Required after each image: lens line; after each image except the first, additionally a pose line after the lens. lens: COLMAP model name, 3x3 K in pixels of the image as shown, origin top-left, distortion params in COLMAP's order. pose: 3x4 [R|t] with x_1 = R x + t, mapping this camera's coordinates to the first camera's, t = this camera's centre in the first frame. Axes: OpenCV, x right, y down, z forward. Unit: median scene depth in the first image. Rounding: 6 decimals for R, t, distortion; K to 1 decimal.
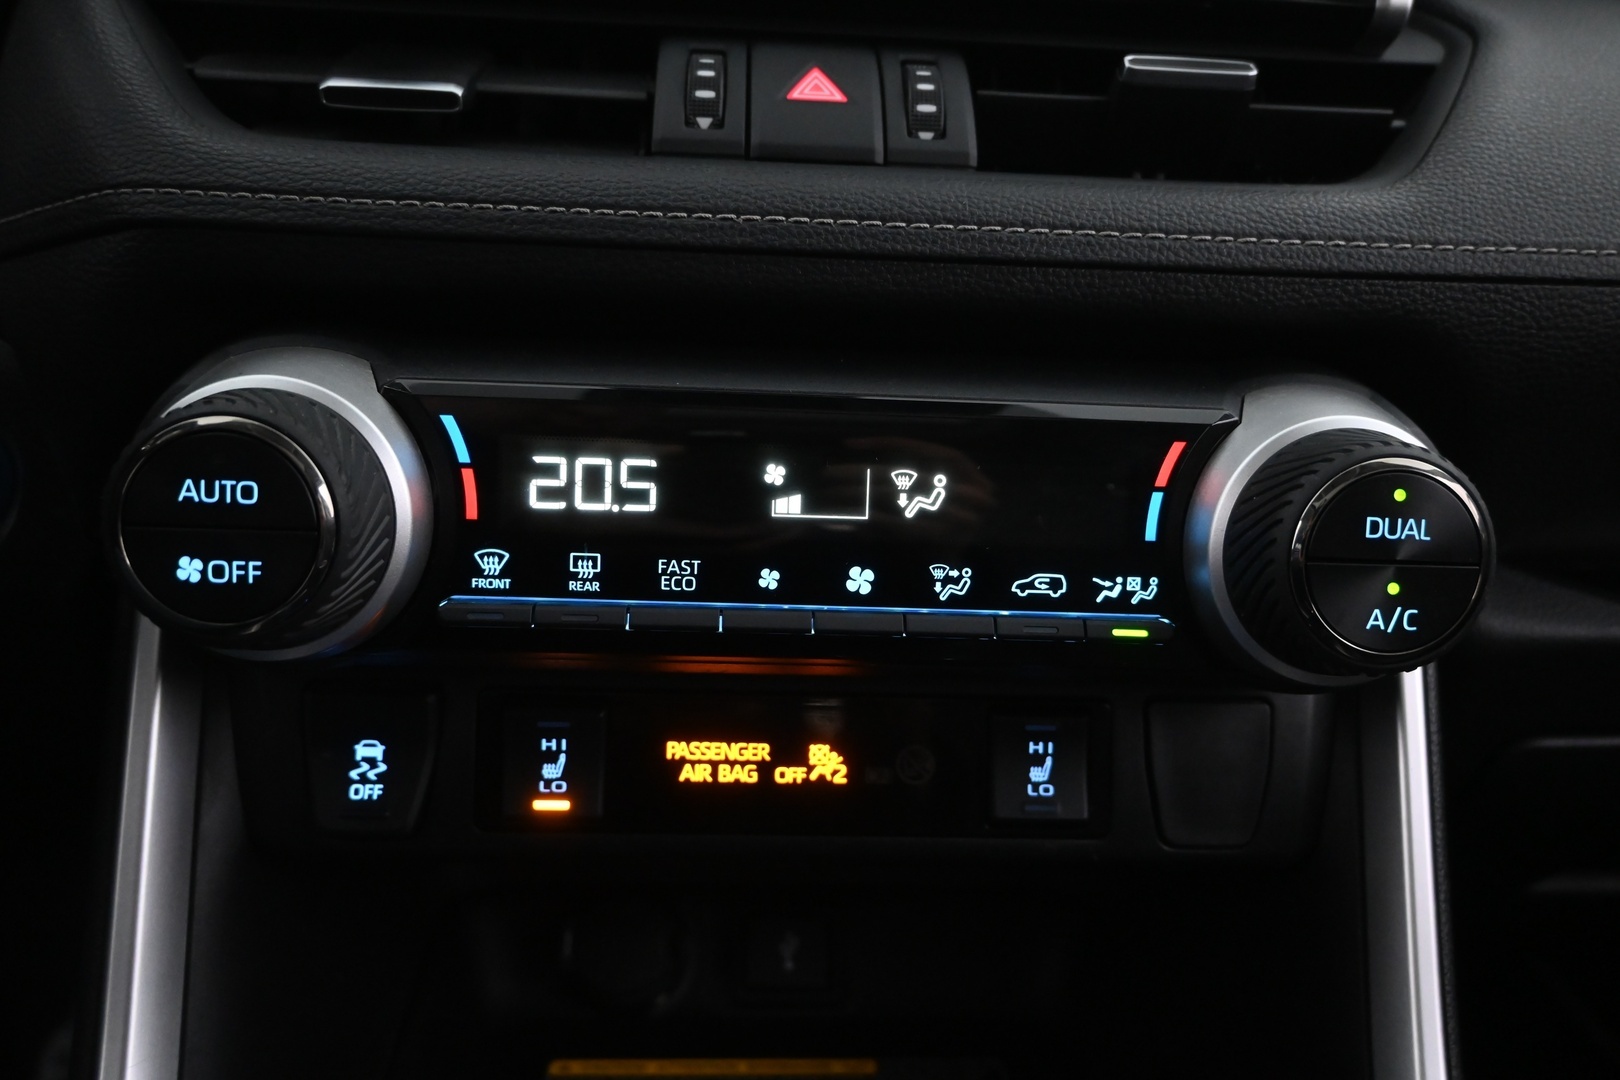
lens RADIAL K [[1275.5, 0, 809.2], [0, 1275.5, 543.4], [0, 0, 1]] dist [-0.002449, -0.003707]
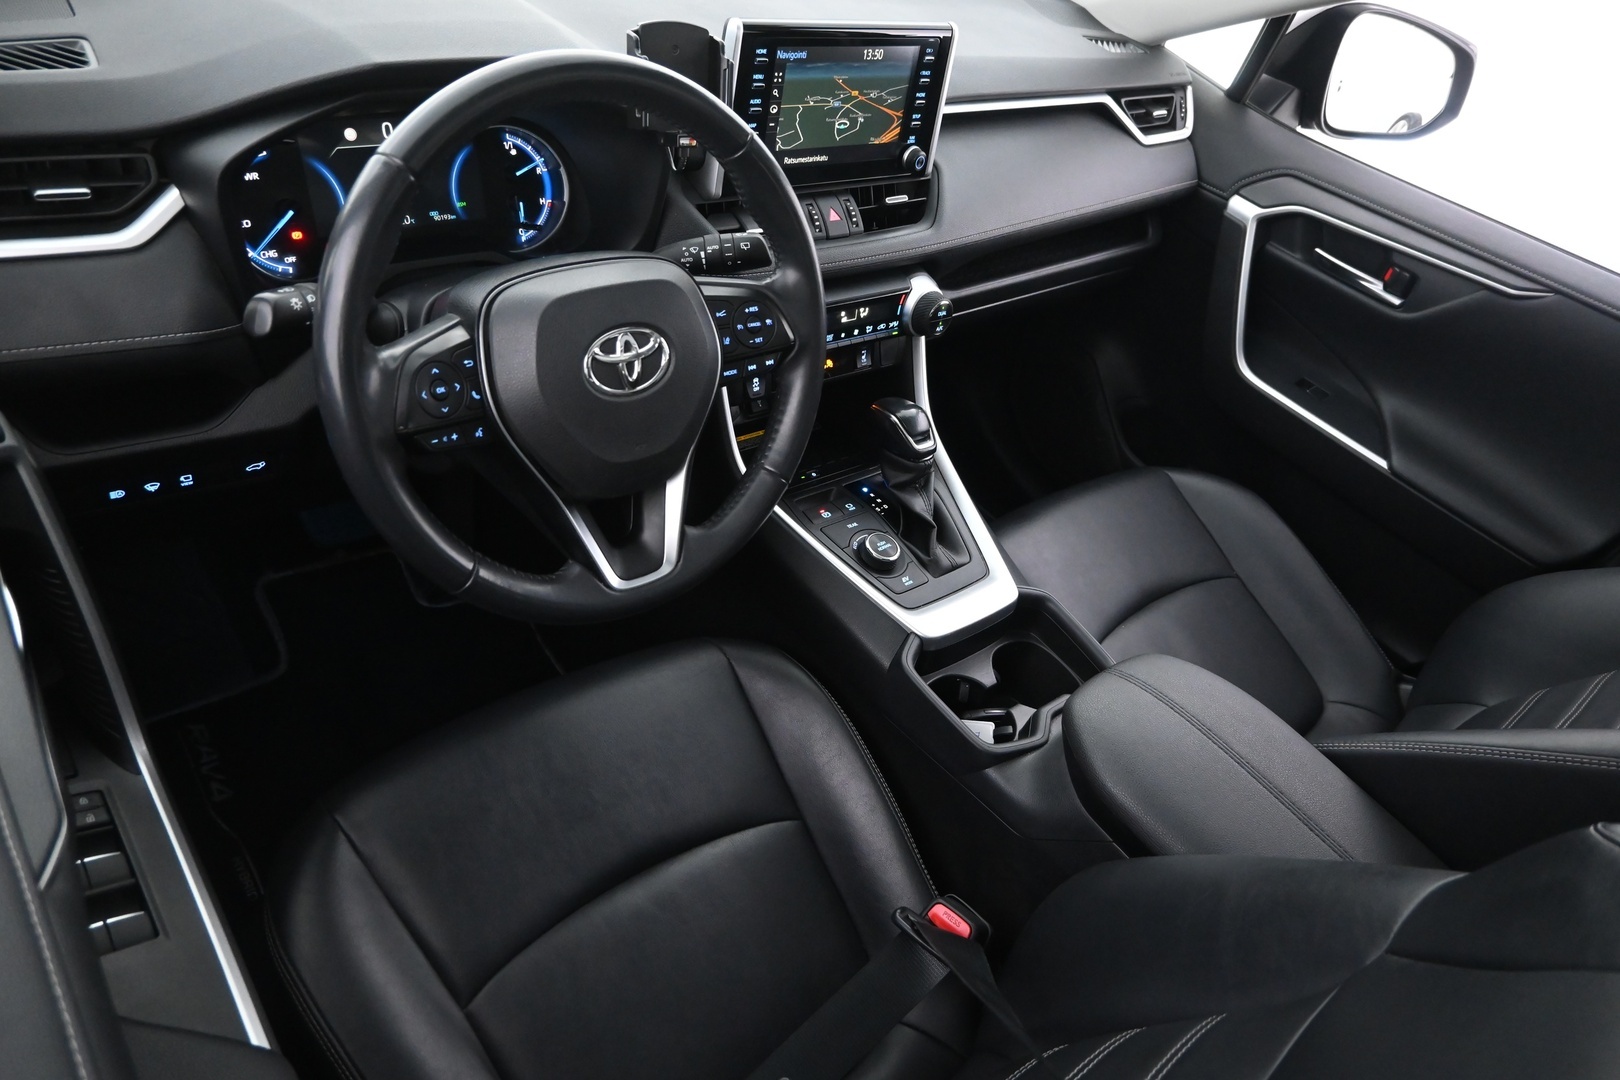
lens RADIAL K [[1099.8, 0, 808.3], [0, 1099.8, 546.0], [0, 0, 1]] dist [-0.016782, 0.002762]
pose [[0.795014, -0.272087, 0.542145, -2.677730], [-0.030004, 0.875024, 0.483148, -1.315706], [-0.605849, -0.400376, 0.687493, -2.202774]]
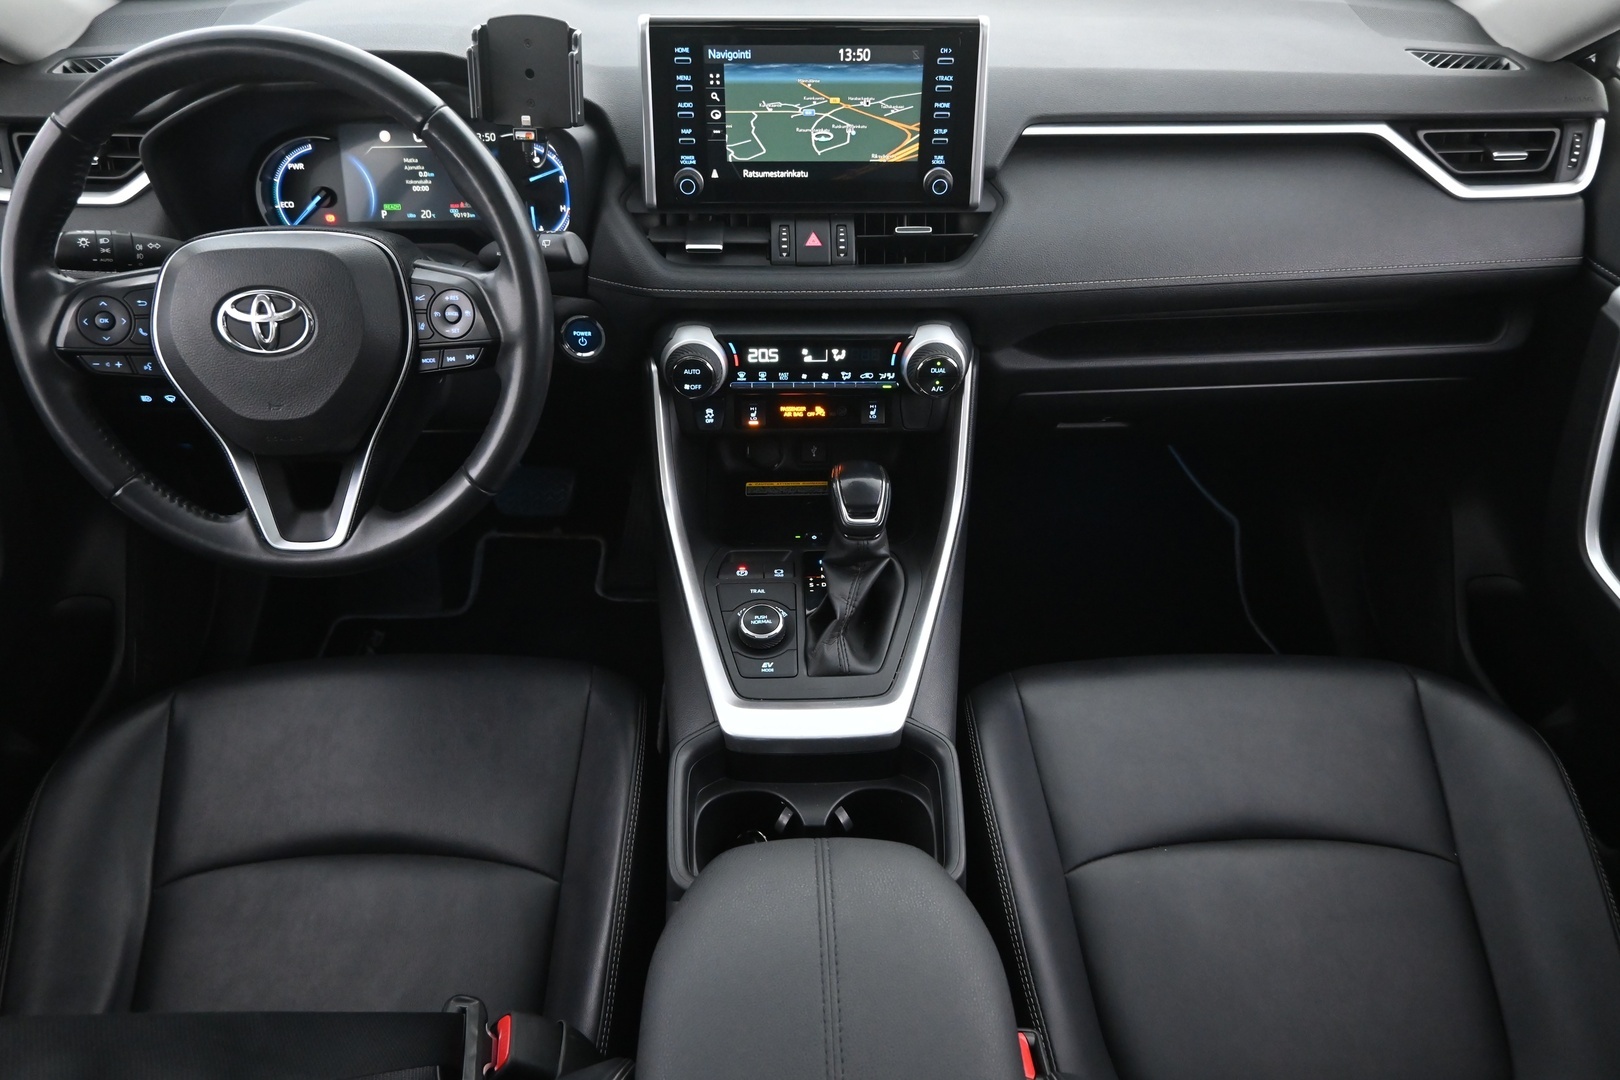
lens RADIAL K [[1099.8, 0, 813.1], [0, 1099.8, 544.9], [0, 0, 1]] dist [-0.016782, 0.002762]
pose [[0.999294, -0.010581, -0.036052, 0.126377], [0.024514, 0.910780, 0.412164, -0.982574], [0.028474, -0.412756, 0.910396, -2.628388]]
